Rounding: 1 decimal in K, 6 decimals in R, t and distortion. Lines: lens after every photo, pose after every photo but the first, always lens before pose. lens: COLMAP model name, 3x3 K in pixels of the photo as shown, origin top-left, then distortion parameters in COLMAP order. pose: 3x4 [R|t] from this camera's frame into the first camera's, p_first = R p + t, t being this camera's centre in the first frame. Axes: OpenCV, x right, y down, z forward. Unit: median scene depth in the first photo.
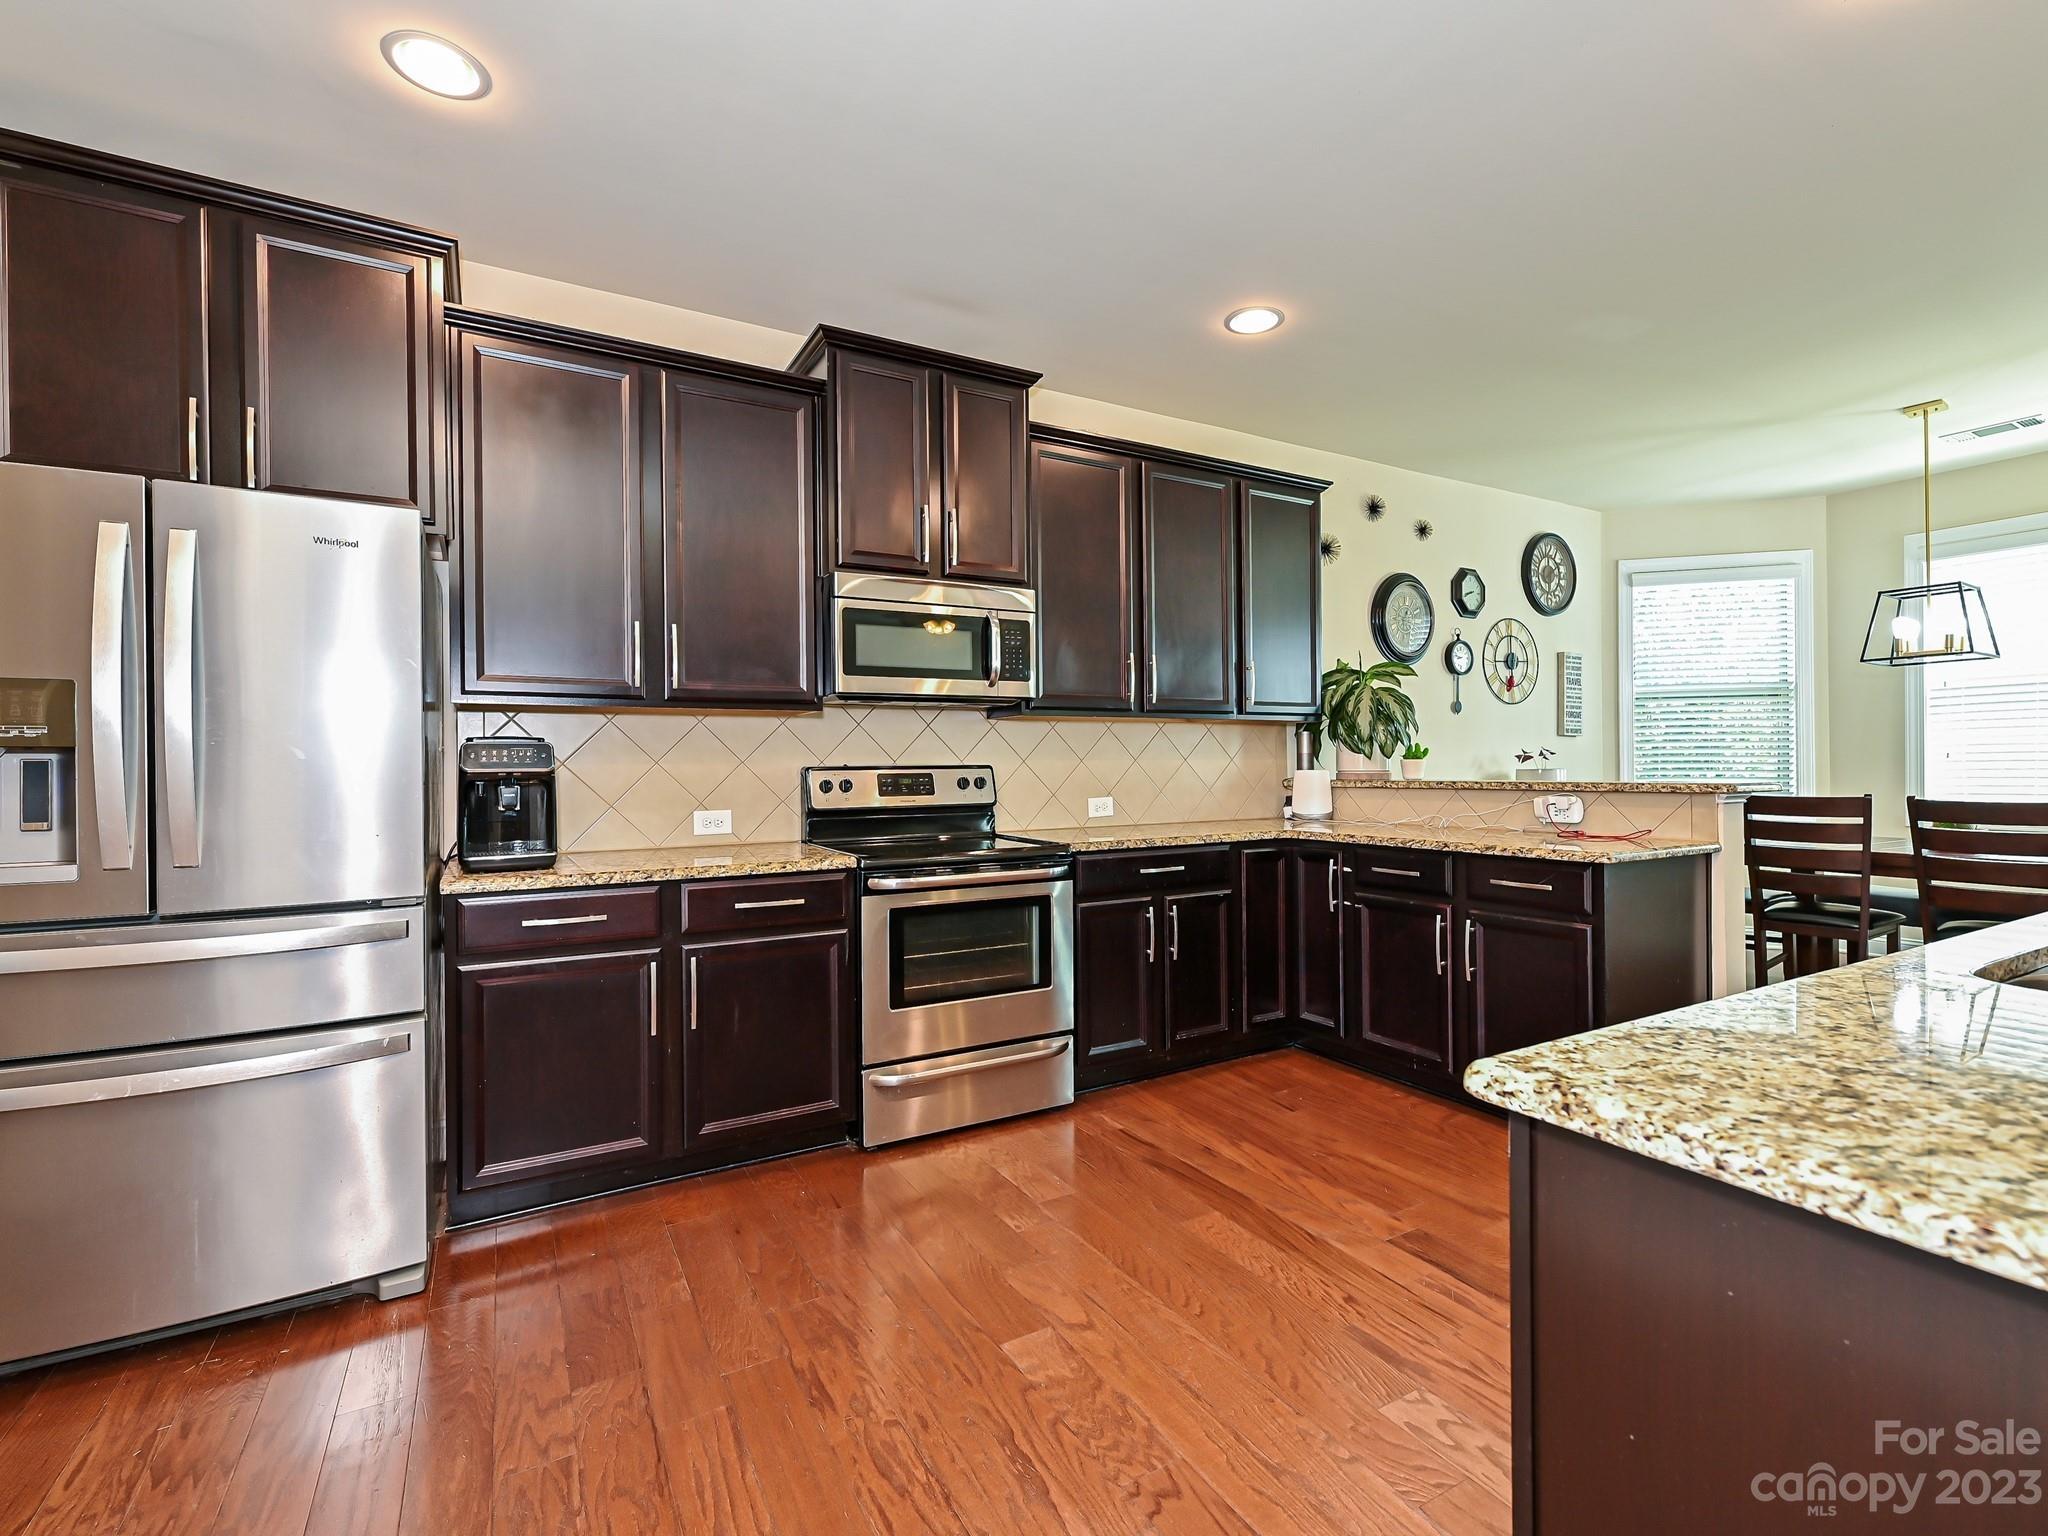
lens RADIAL K [[924.2, 0, 1024.0], [0, 924.2, 768.0], [0, 0, 1]] dist [-0.000277, -0.000068]
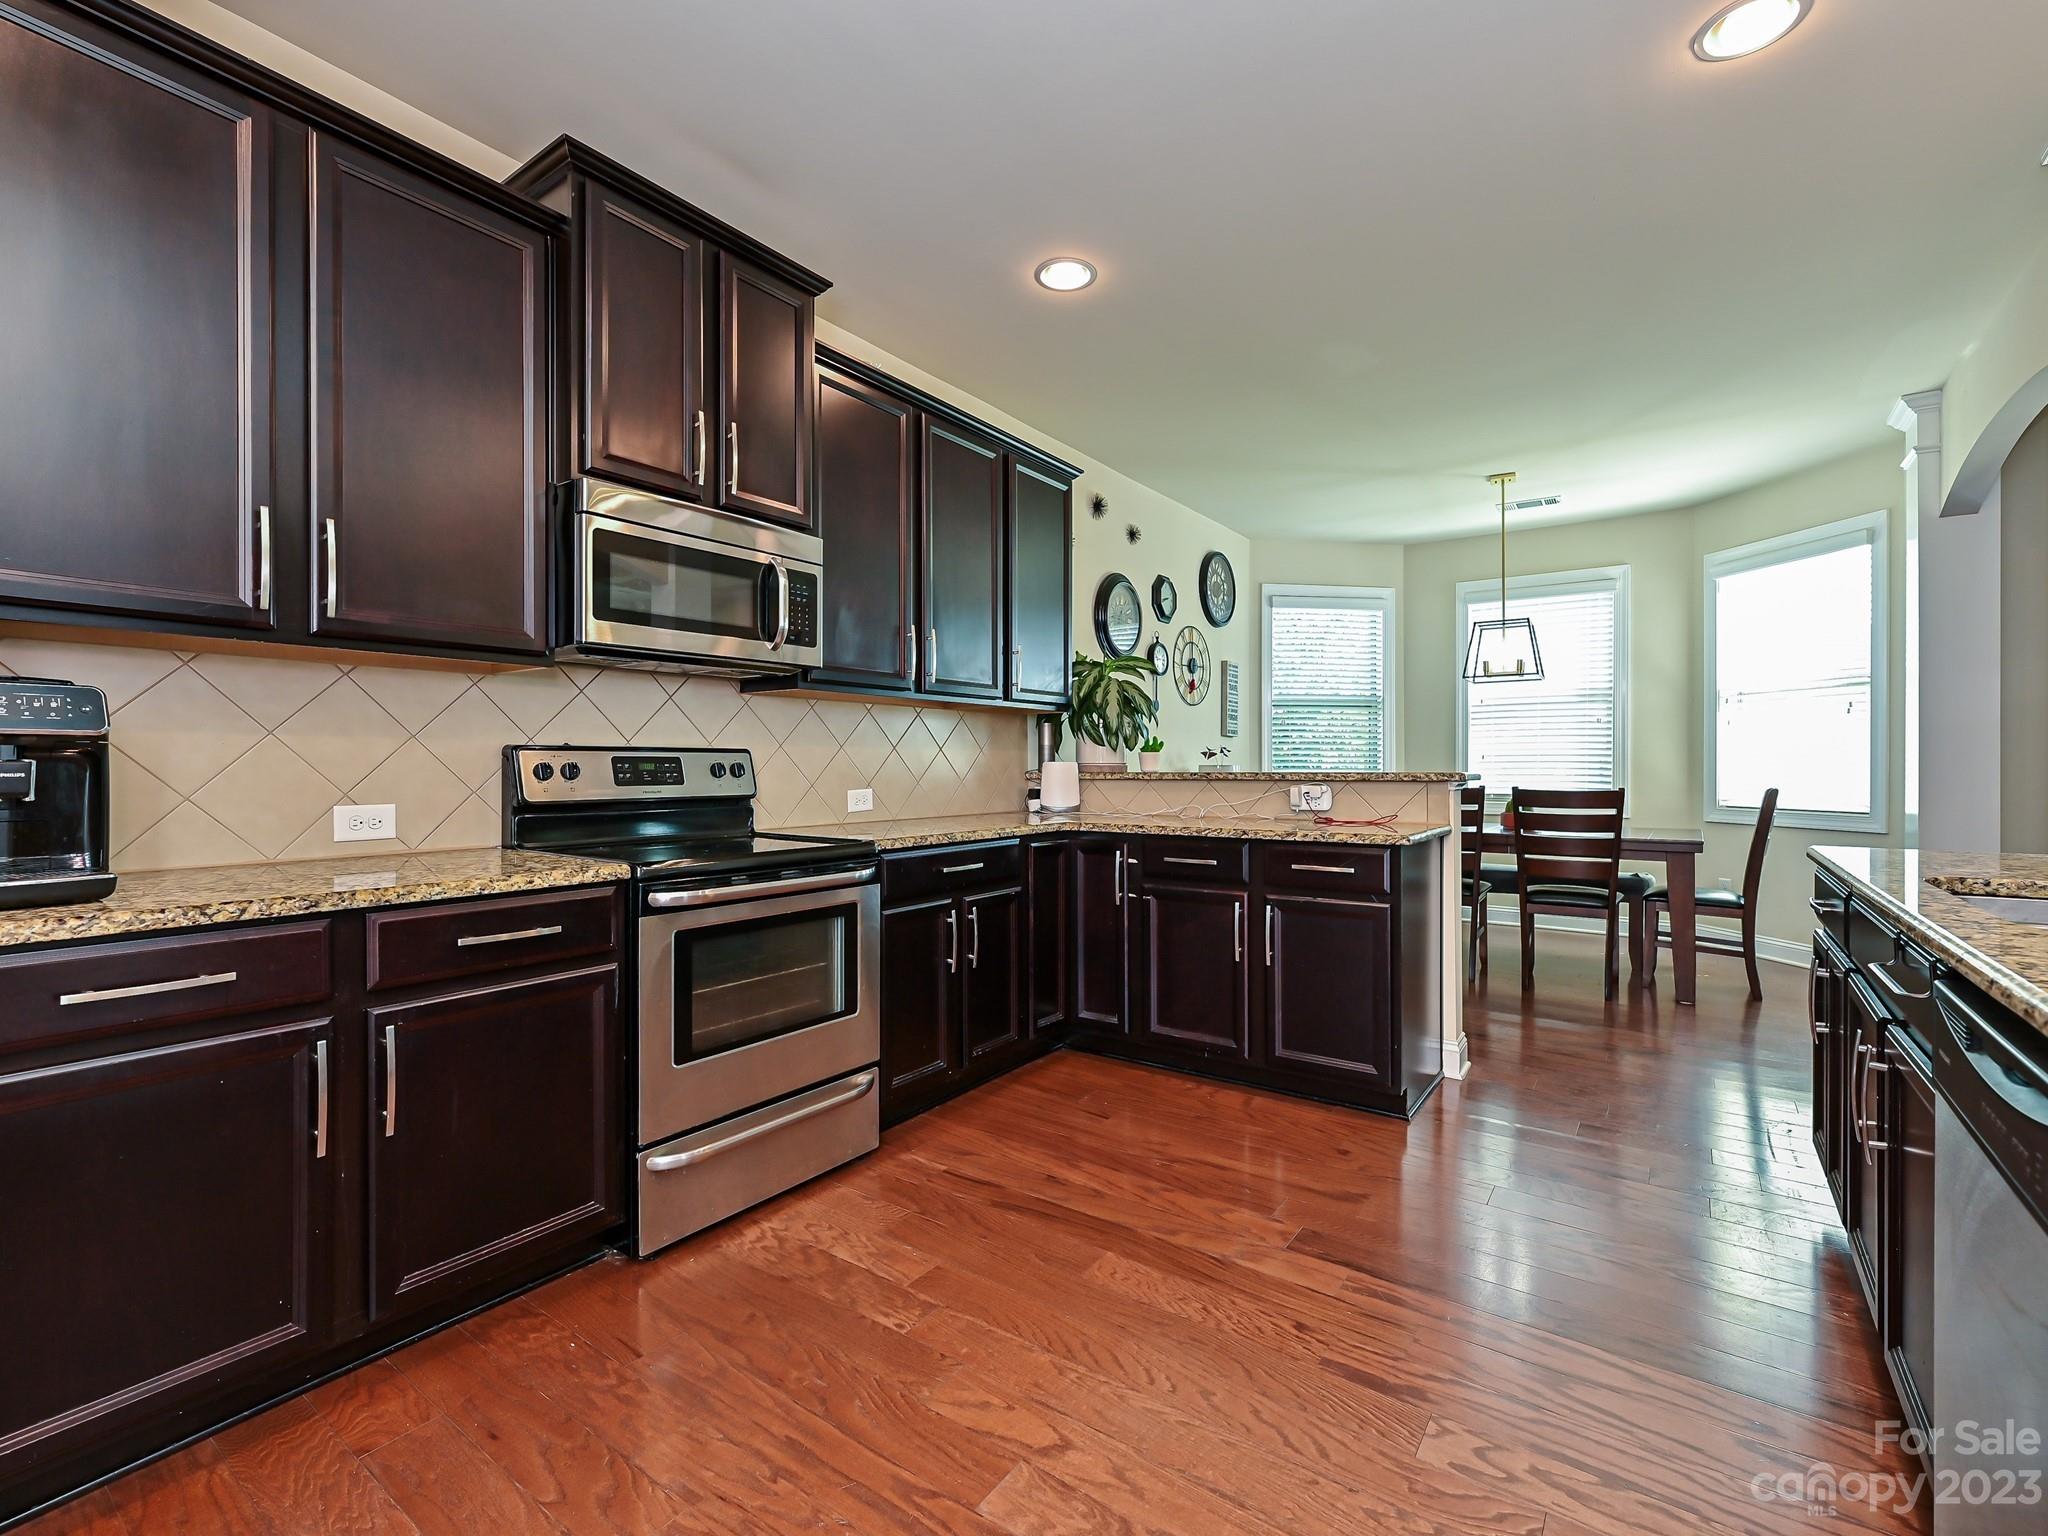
lens RADIAL K [[913.6, 0, 1011.9], [0, 913.6, 769.3], [0, 0, 1]] dist [-0.000332, -0.000213]
pose [[0.912054, 0.007734, 0.409996, -0.174954], [-0.007043, 0.999970, -0.003194, 0.017993], [-0.410009, 0.000025, 0.912082, 0.182122]]
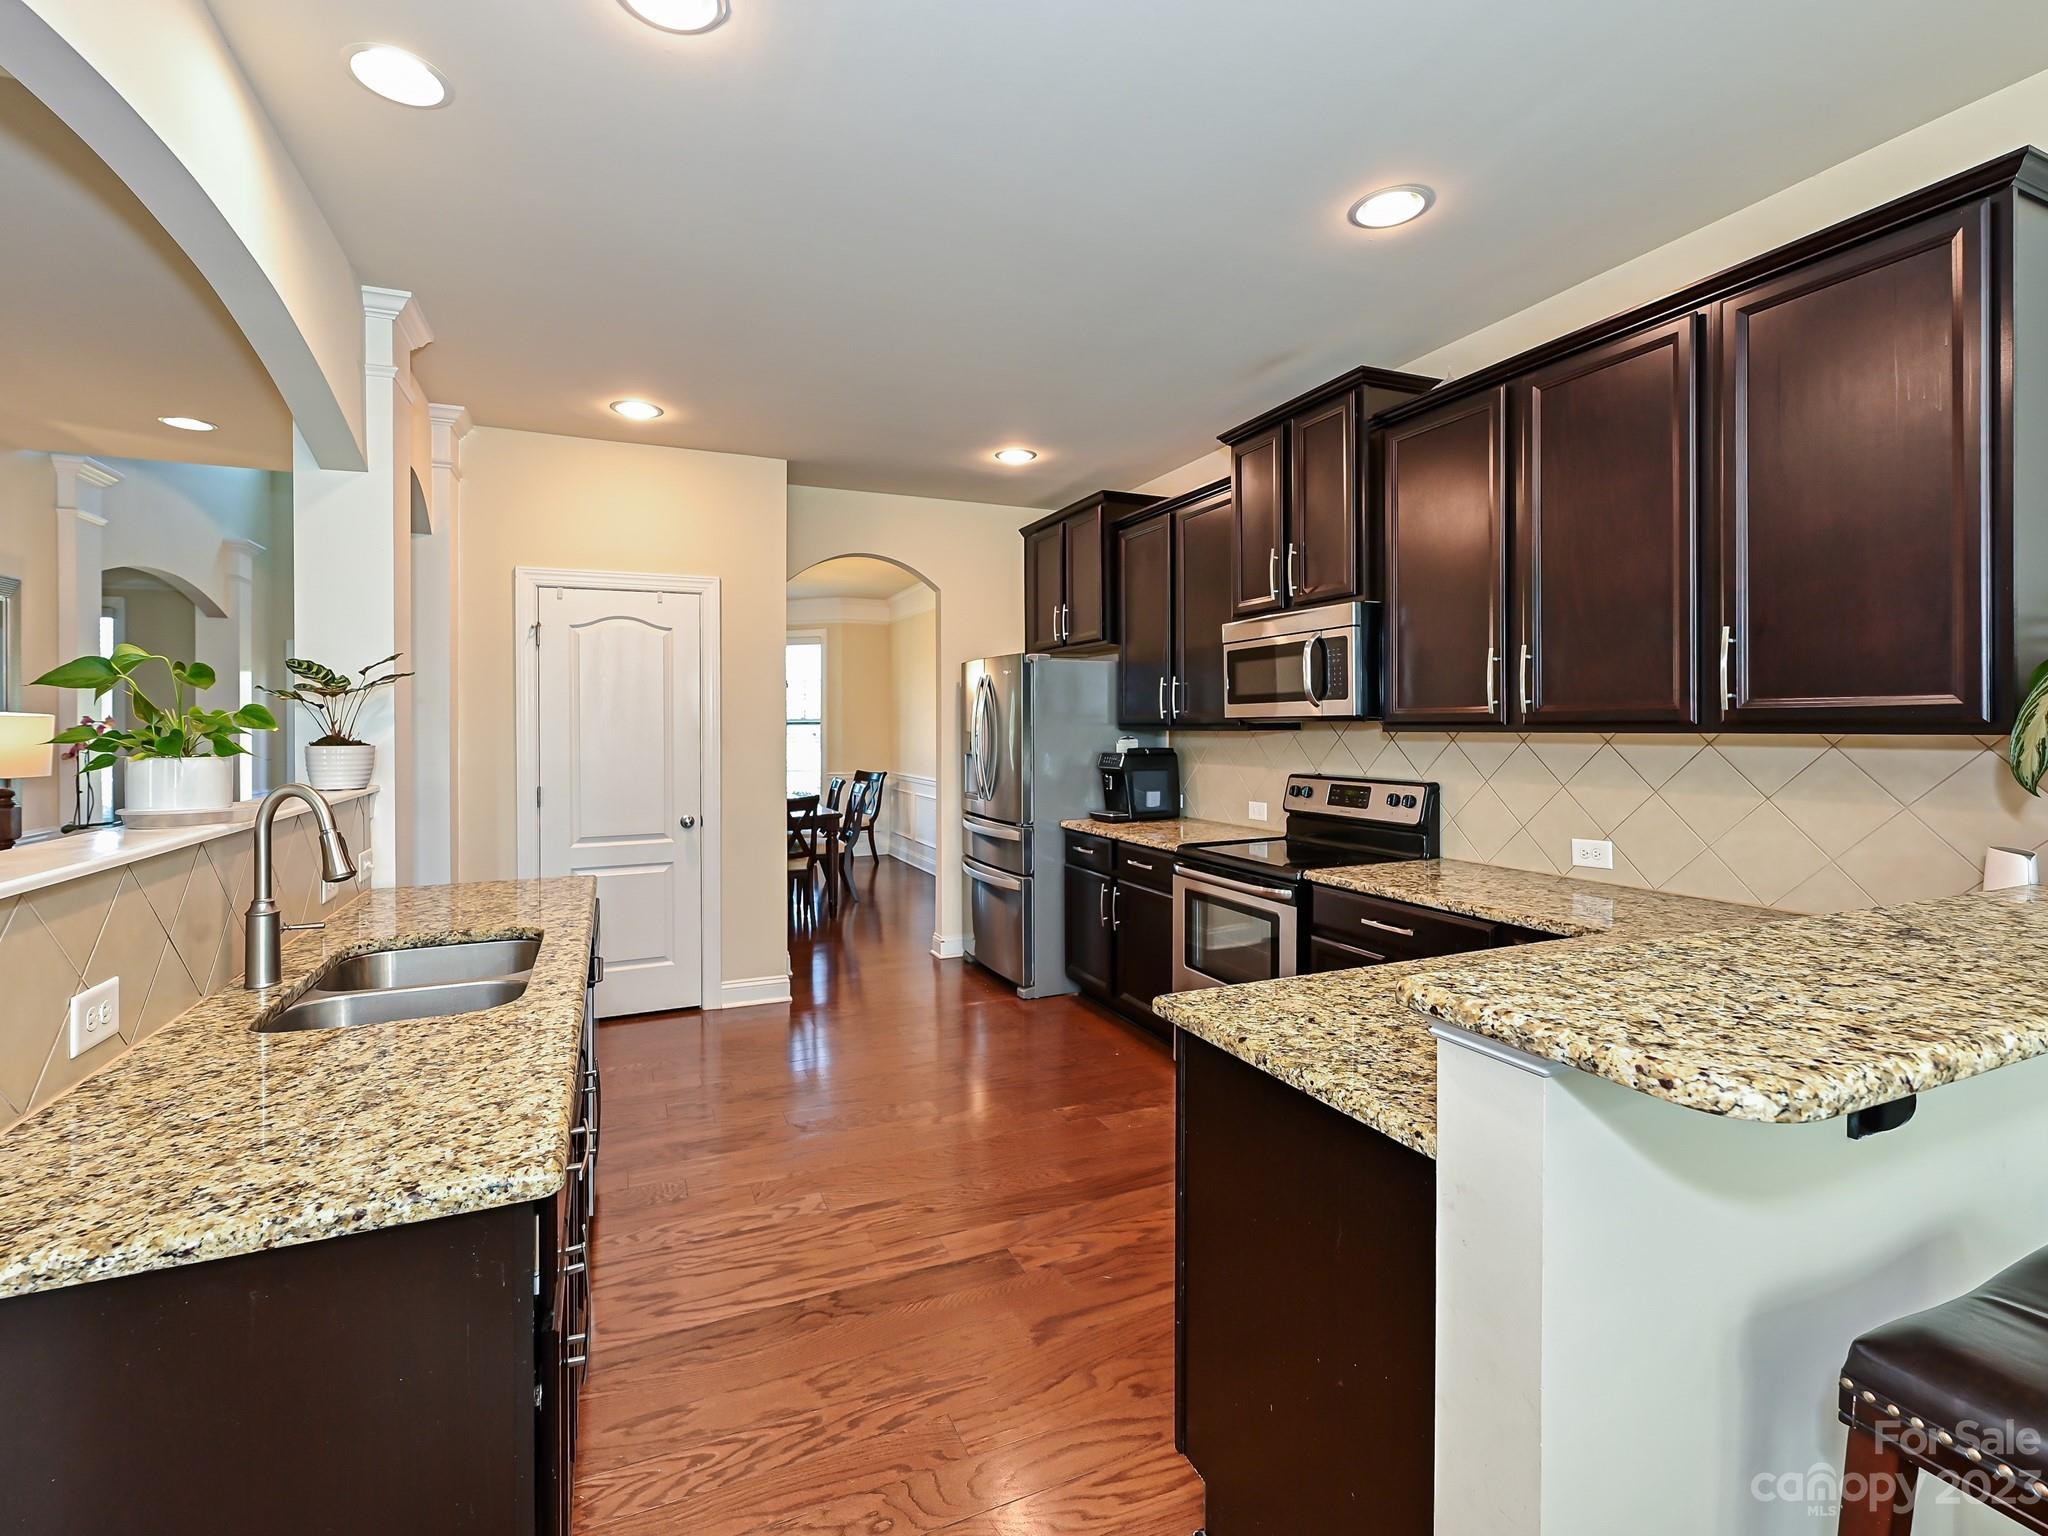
lens RADIAL K [[920.2, 0, 1022.9], [0, 920.2, 726.1], [0, 0, 1]] dist [-0.001061, -0.000235]
pose [[-0.099157, 0.011156, -0.995009, 1.014986], [0.005029, 0.999930, 0.010710, -0.079817], [0.995059, -0.003942, -0.099207, 0.785122]]
